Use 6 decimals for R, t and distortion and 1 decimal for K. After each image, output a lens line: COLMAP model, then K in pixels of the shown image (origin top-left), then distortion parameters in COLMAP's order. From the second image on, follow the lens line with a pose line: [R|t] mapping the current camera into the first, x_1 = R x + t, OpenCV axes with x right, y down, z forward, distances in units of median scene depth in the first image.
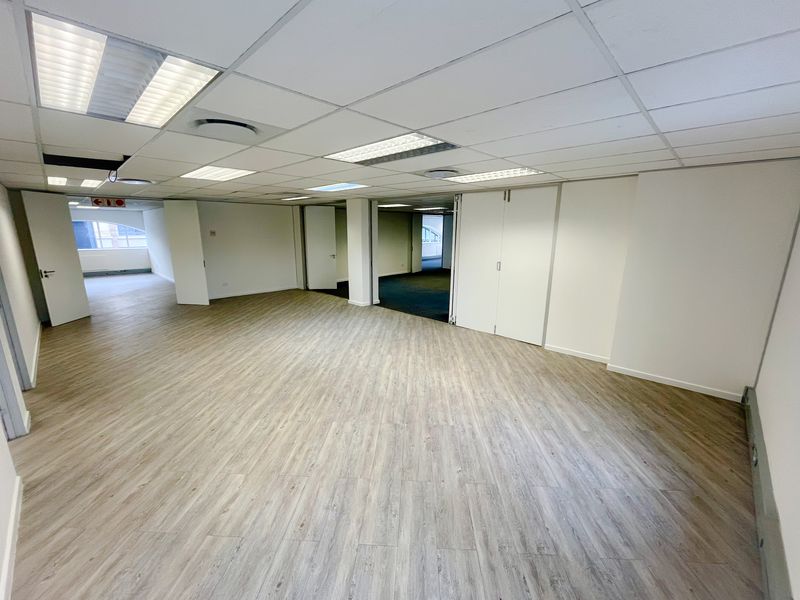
lens RADIAL K [[322.4, 0, 396.4], [0, 322.4, 300.2], [0, 0, 1]] dist [0.000249, -0.000368]
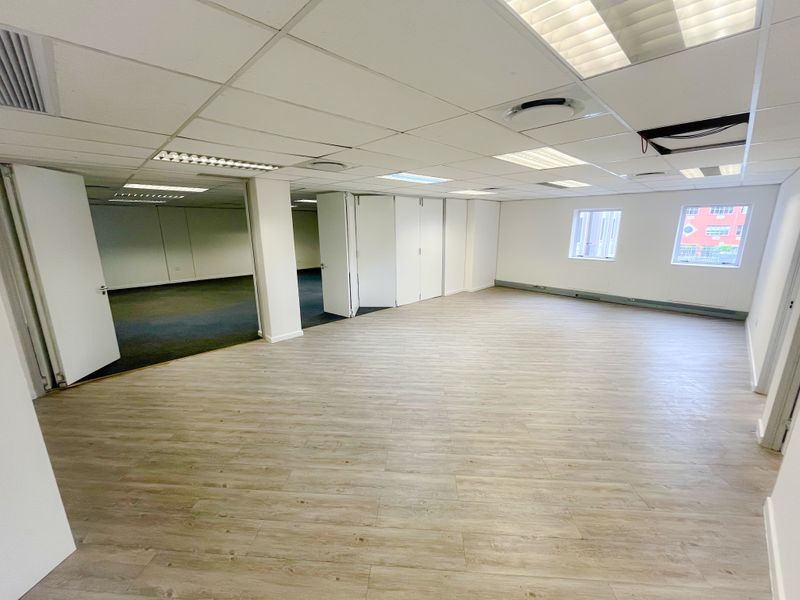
lens RADIAL K [[322.4, 0, 397.0], [0, 322.4, 302.1], [0, 0, 1]] dist [0.000249, -0.000368]
pose [[0.028152, -0.232870, 0.972100, -1.173069], [0.220304, 0.950019, 0.221201, -0.243232], [-0.975025, 0.207931, 0.078047, 1.099224]]
